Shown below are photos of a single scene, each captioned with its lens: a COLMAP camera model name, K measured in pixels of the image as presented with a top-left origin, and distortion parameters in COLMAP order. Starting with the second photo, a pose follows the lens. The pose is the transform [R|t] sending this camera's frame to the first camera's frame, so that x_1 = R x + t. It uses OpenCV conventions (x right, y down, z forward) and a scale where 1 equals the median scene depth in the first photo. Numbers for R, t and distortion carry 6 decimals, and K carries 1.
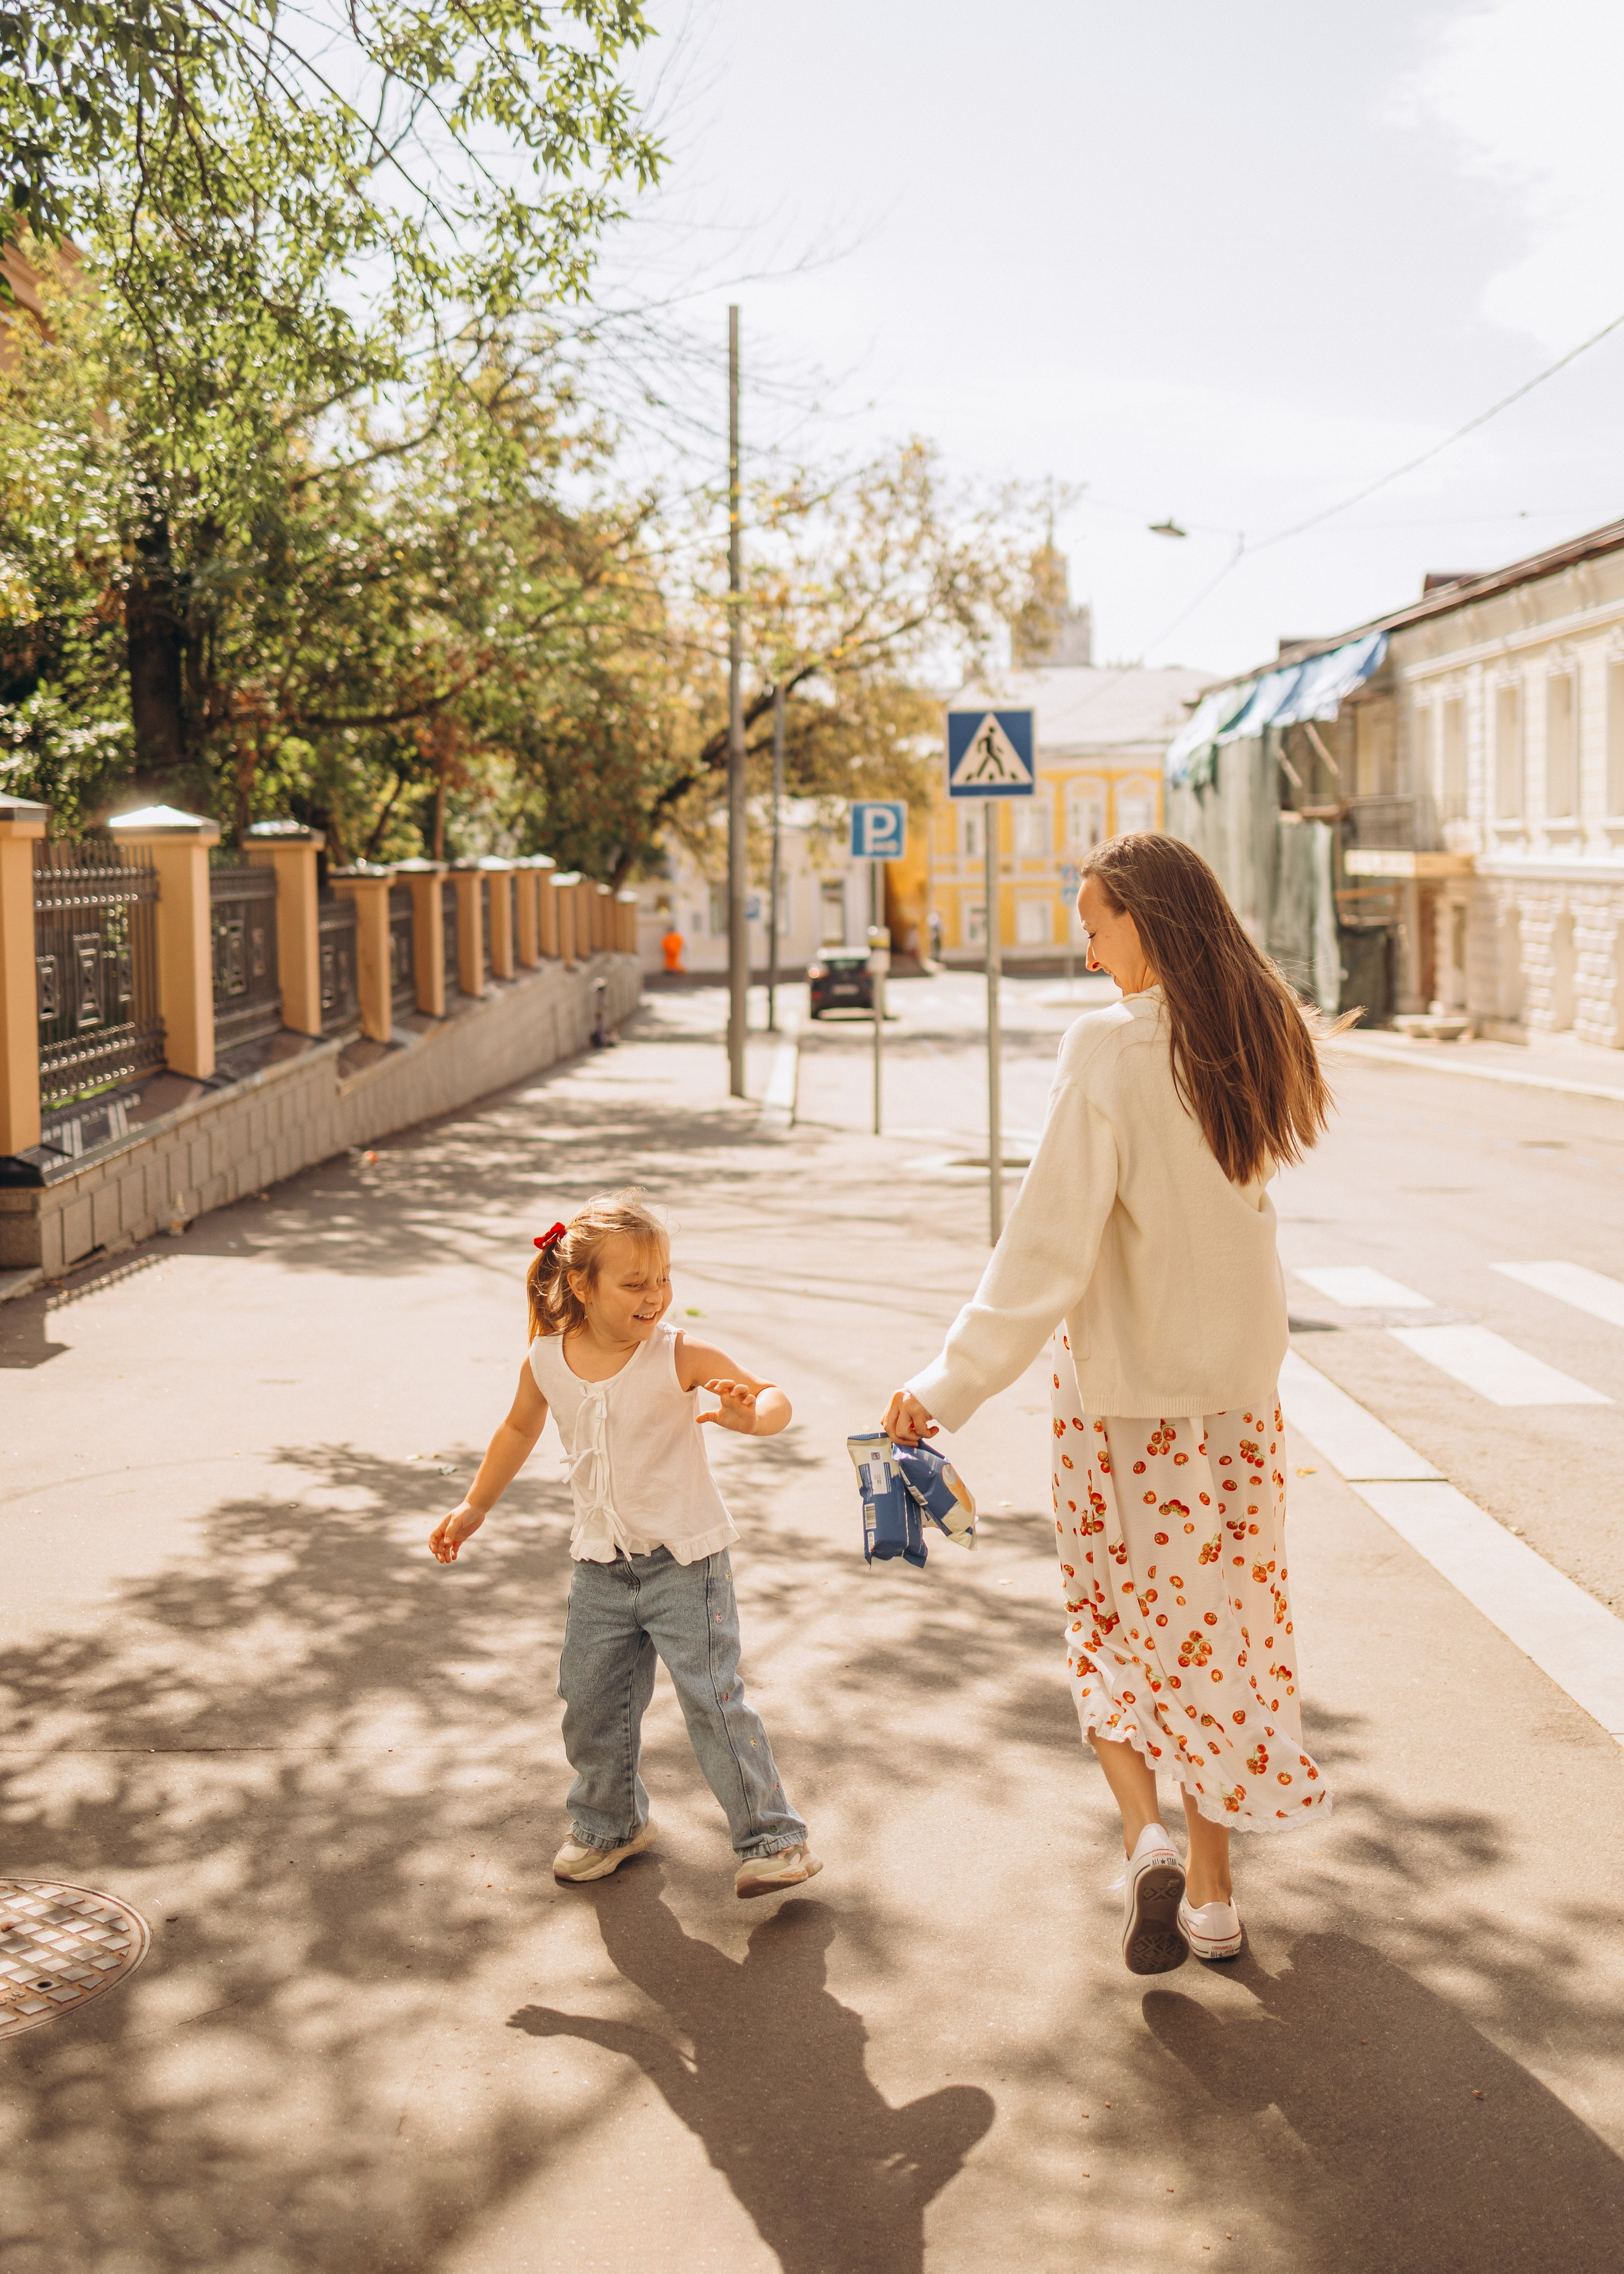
lens RADIAL K [[2656.1, 0, 814.1], [0, 2656.1, 1095.5], [0, 0, 1]] dist [0.038745, 0.002106]
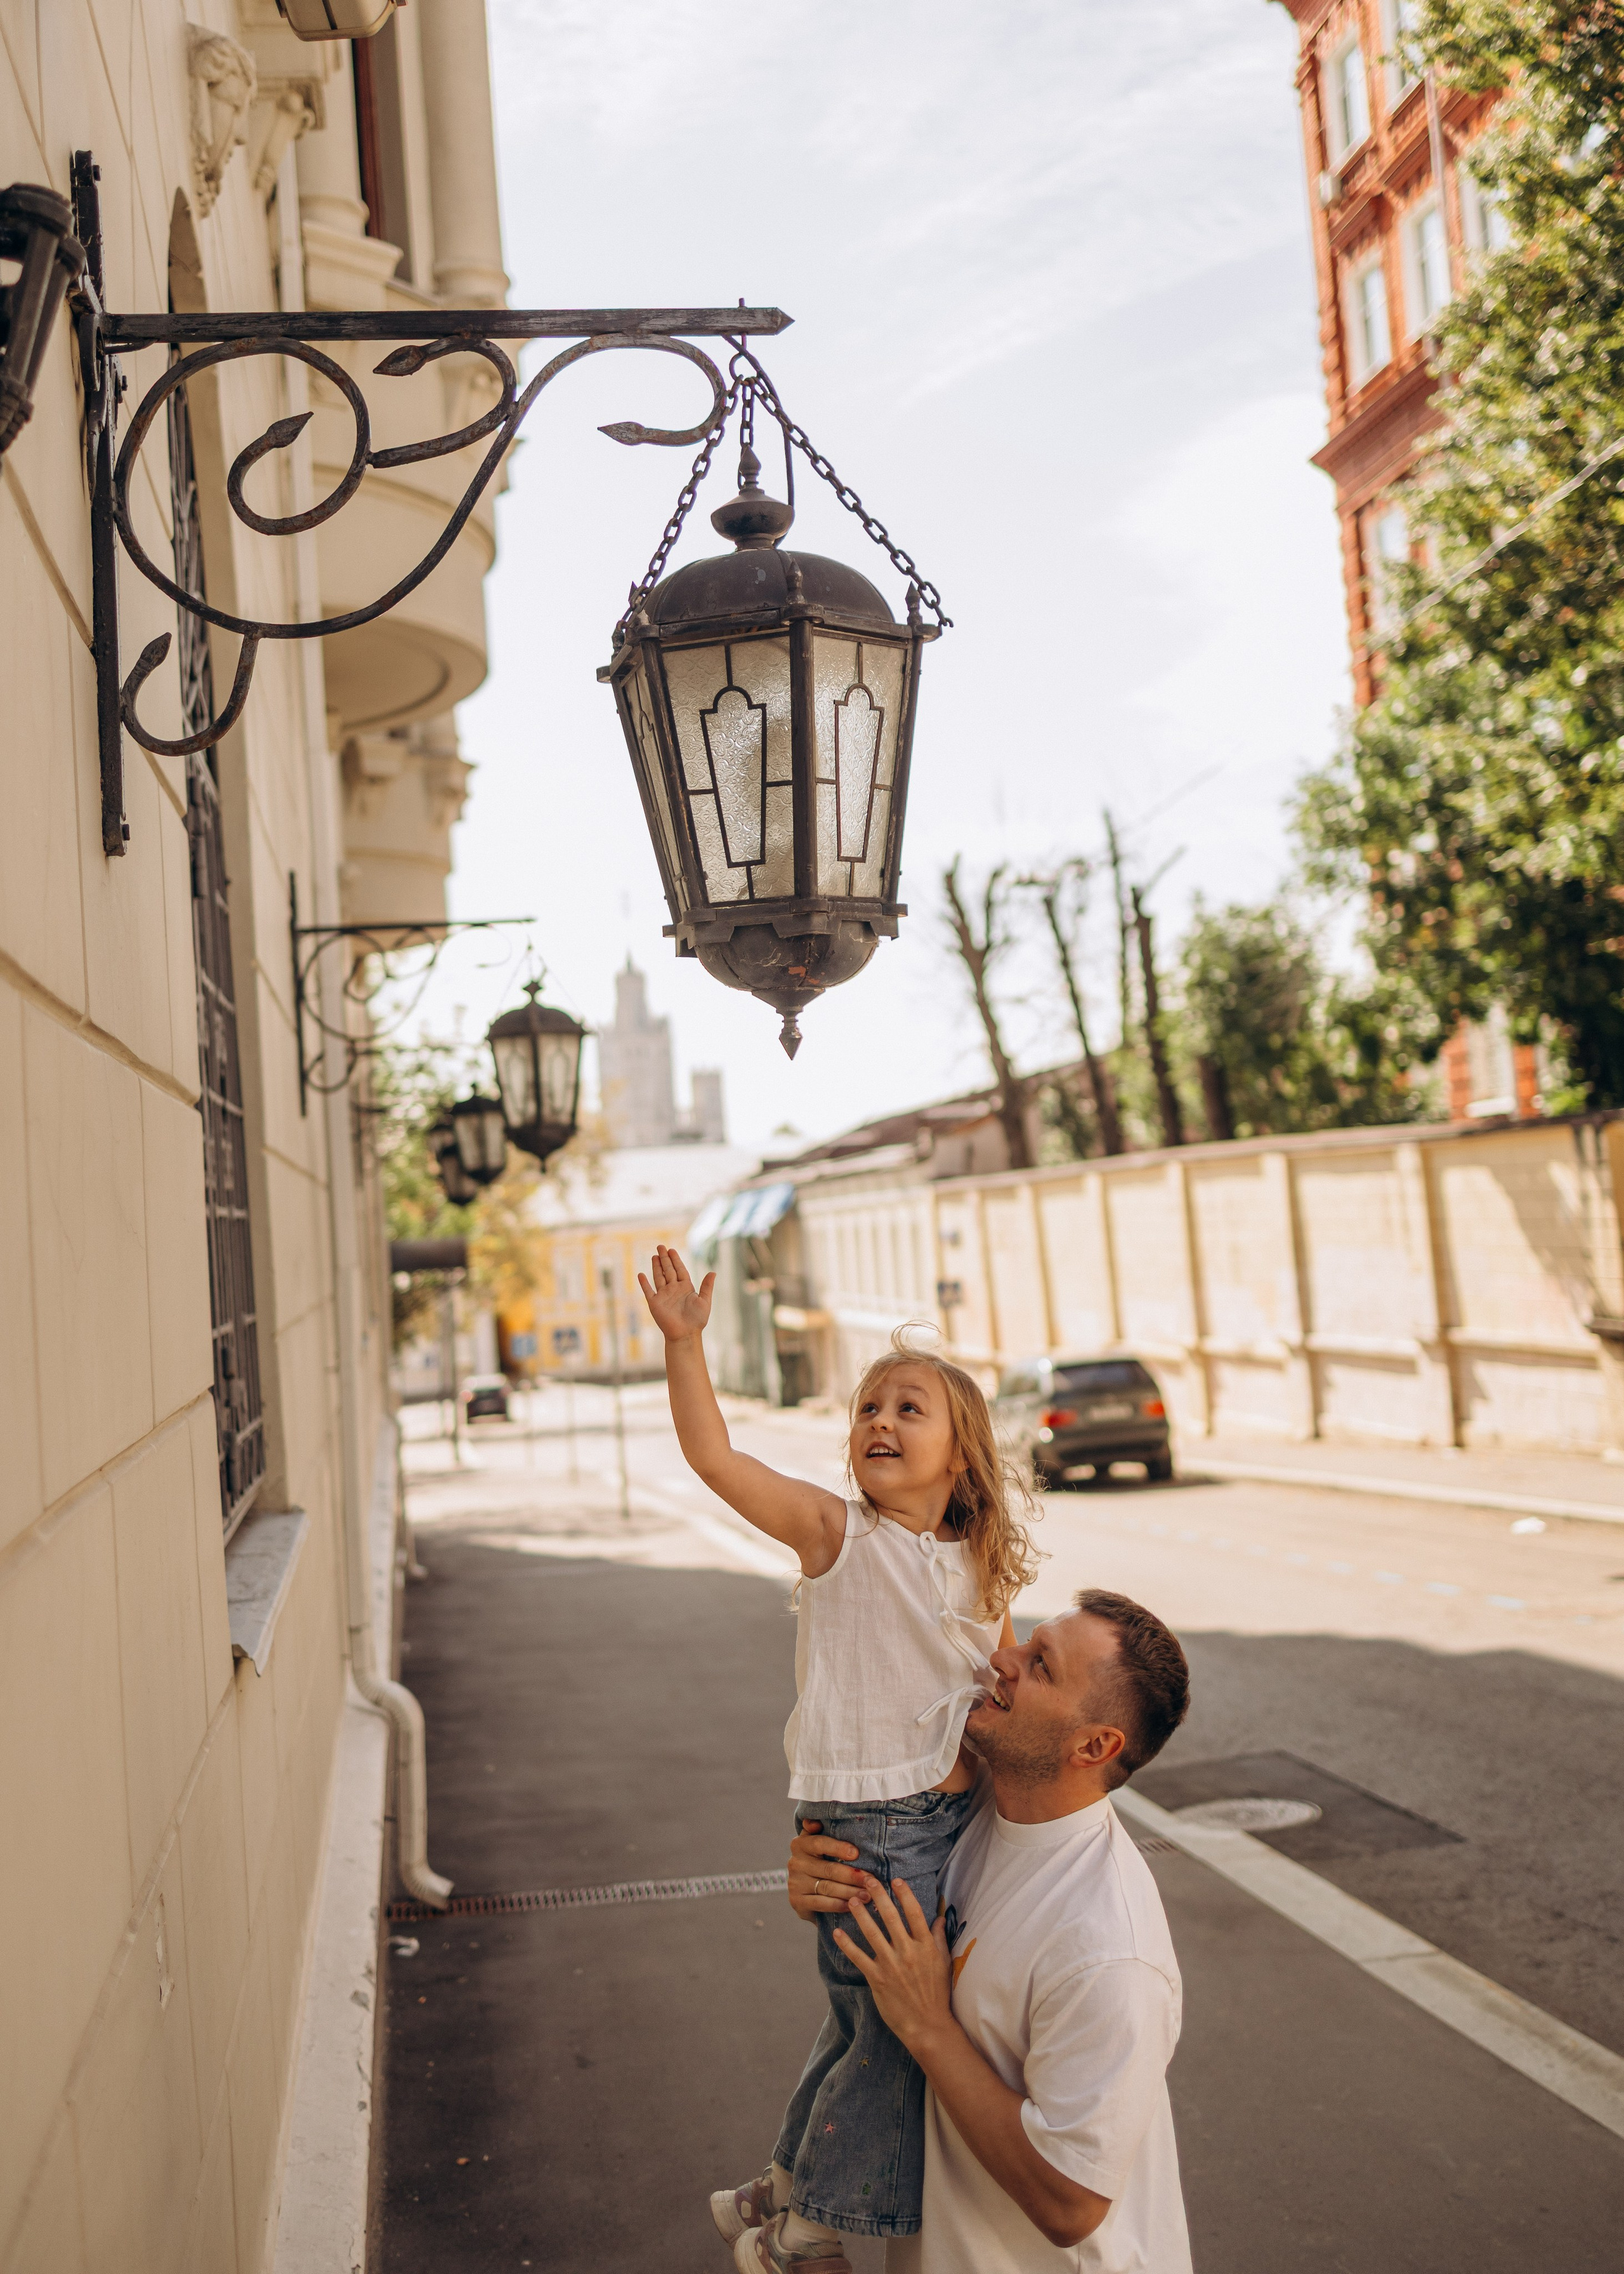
lens RADIAL K [[2656.1, 0, 814.1], [0, 2656.1, 1095.5], [0, 0, 1]] dist [0.038745, 0.002106]
pose [[0.987339, -0.047093, 0.151475, -0.036680], [0.069173, 0.987161, -0.143970, 0.023667], [-0.142750, 0.152625, 0.977920, -0.742069]]
